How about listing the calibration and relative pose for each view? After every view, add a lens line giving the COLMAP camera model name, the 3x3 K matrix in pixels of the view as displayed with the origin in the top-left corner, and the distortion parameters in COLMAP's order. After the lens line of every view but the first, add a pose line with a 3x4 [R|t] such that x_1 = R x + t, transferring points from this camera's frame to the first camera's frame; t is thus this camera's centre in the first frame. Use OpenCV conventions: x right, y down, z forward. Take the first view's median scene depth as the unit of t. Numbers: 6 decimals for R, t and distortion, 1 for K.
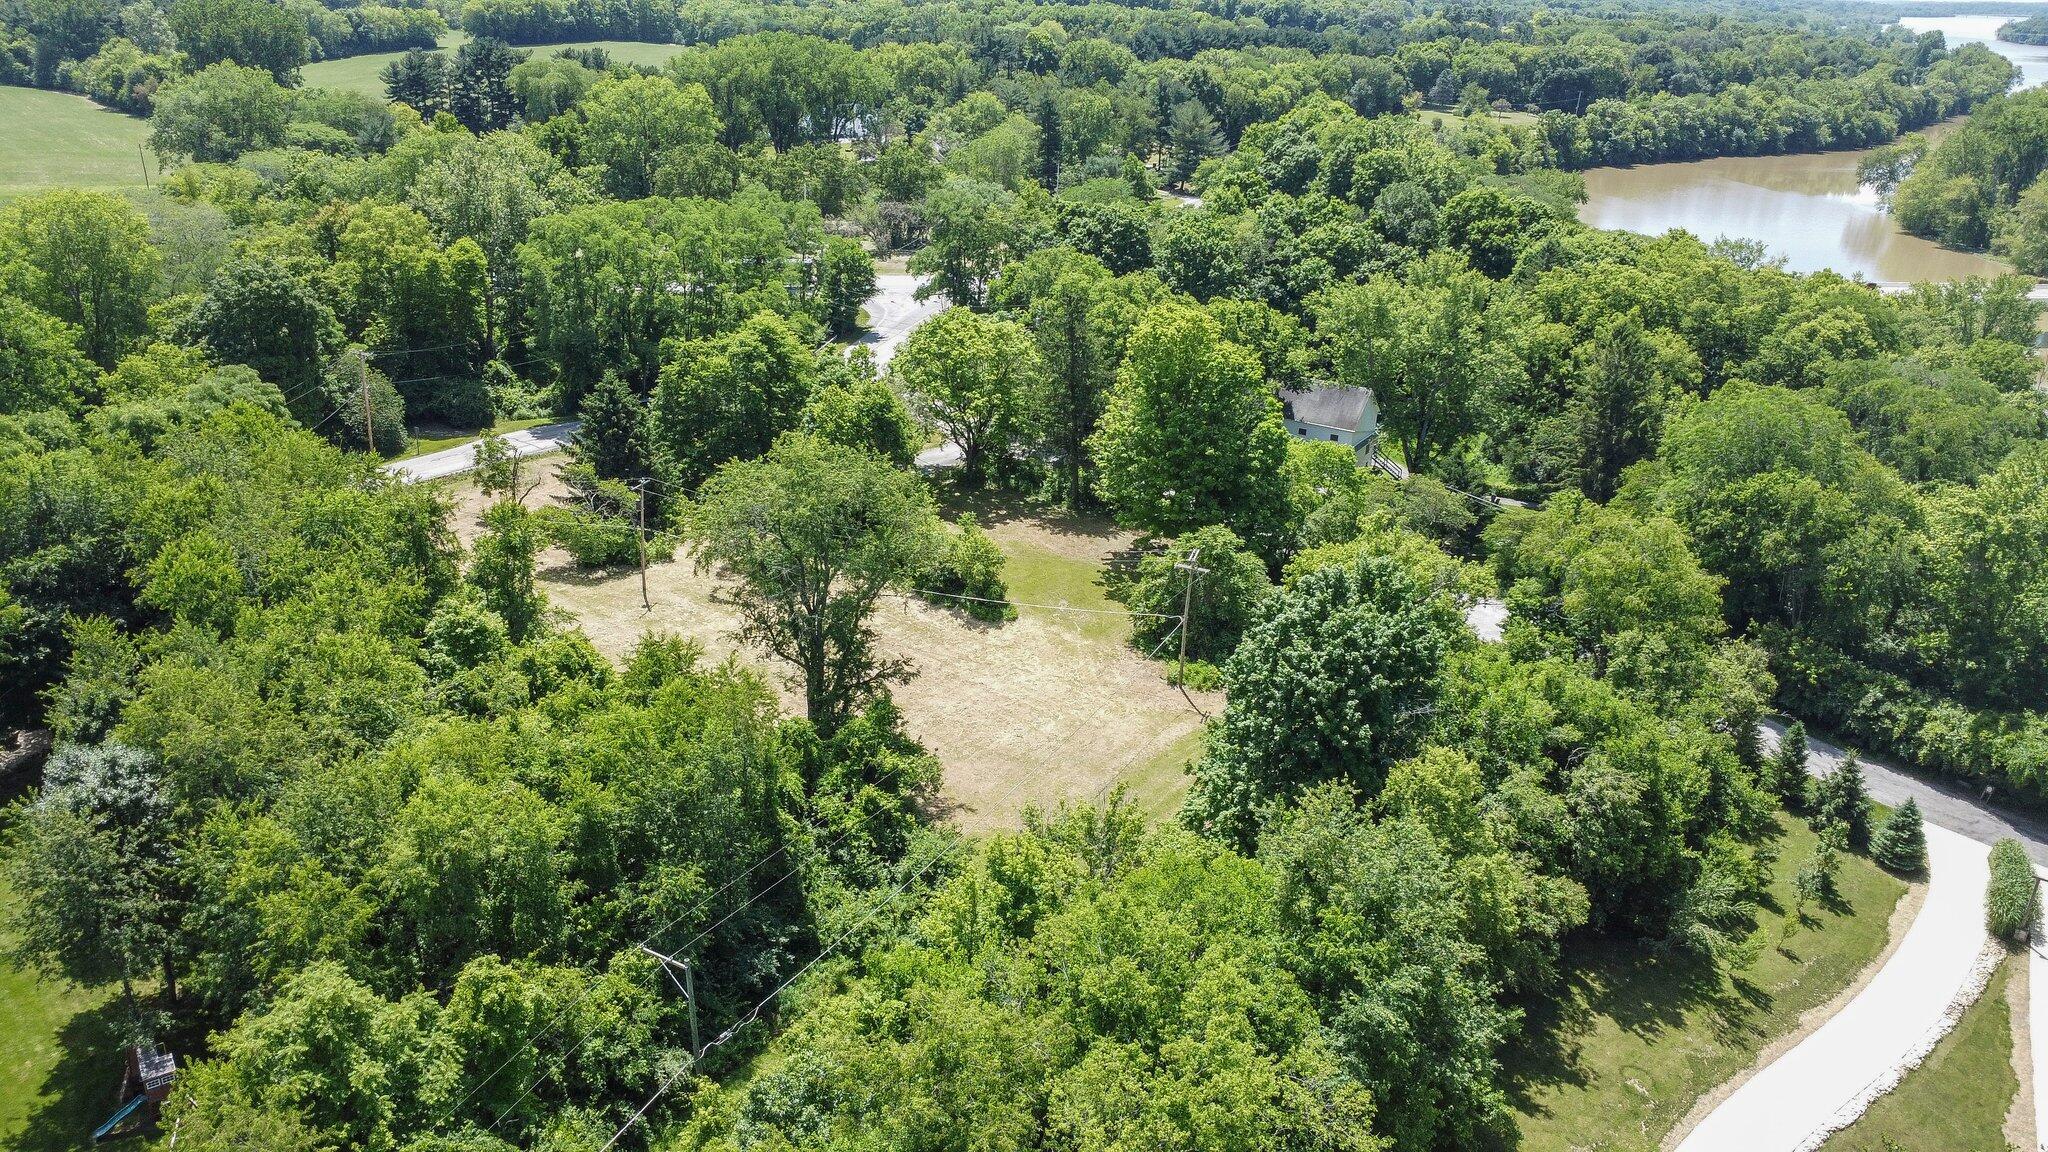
lens RADIAL K [[1708.2, 0, 1024.0], [0, 1708.2, 576.0], [0, 0, 1]] dist [-0.032771, -0.003775]
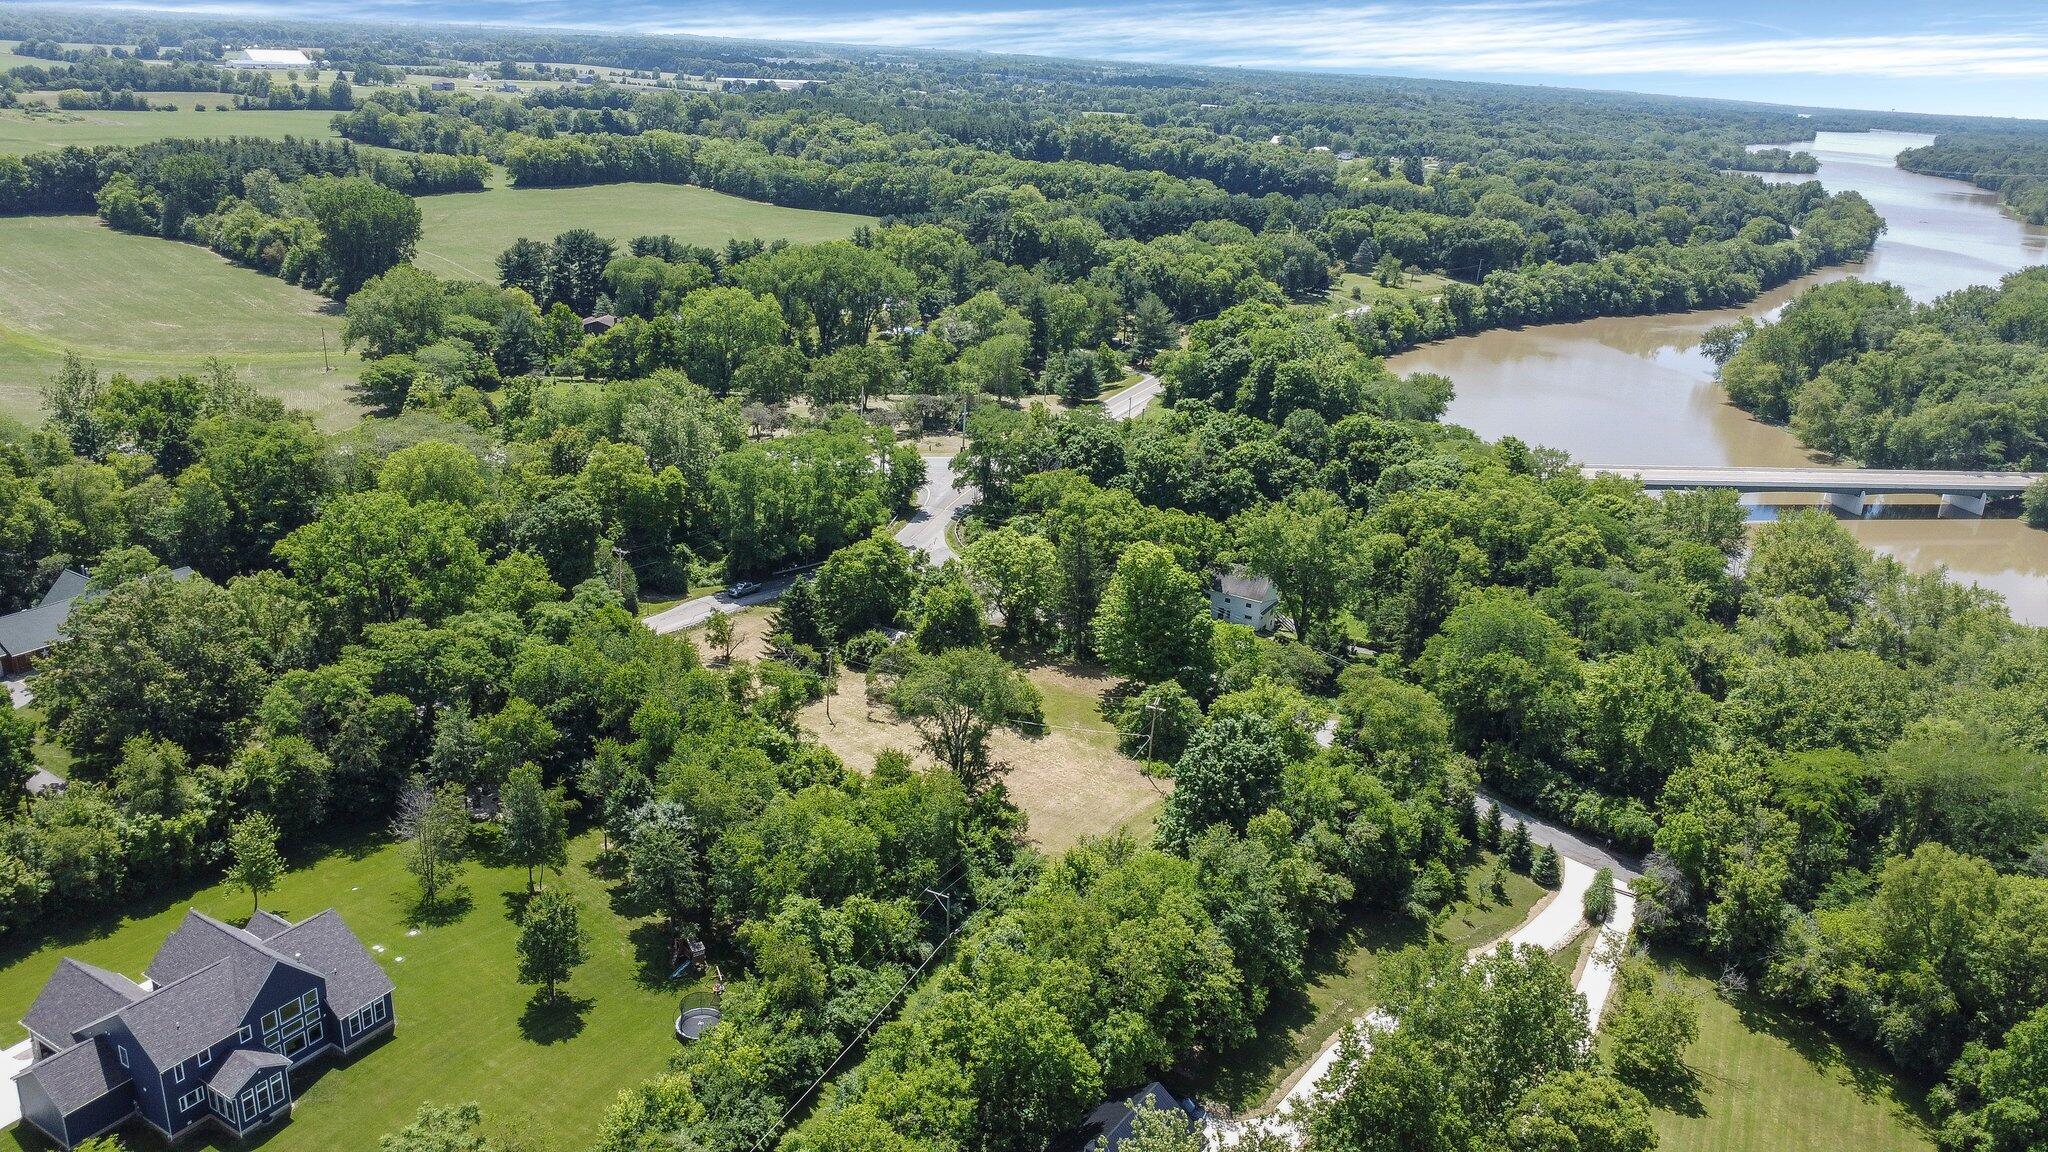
lens RADIAL K [[1708.2, 0, 1024.0], [0, 1708.2, 576.0], [0, 0, 1]] dist [-0.032771, -0.003775]
pose [[0.999424, 0.016205, 0.029832, -0.070970], [-0.014932, 0.998989, -0.042405, -0.049732], [-0.030489, 0.041935, 0.998655, -0.583278]]
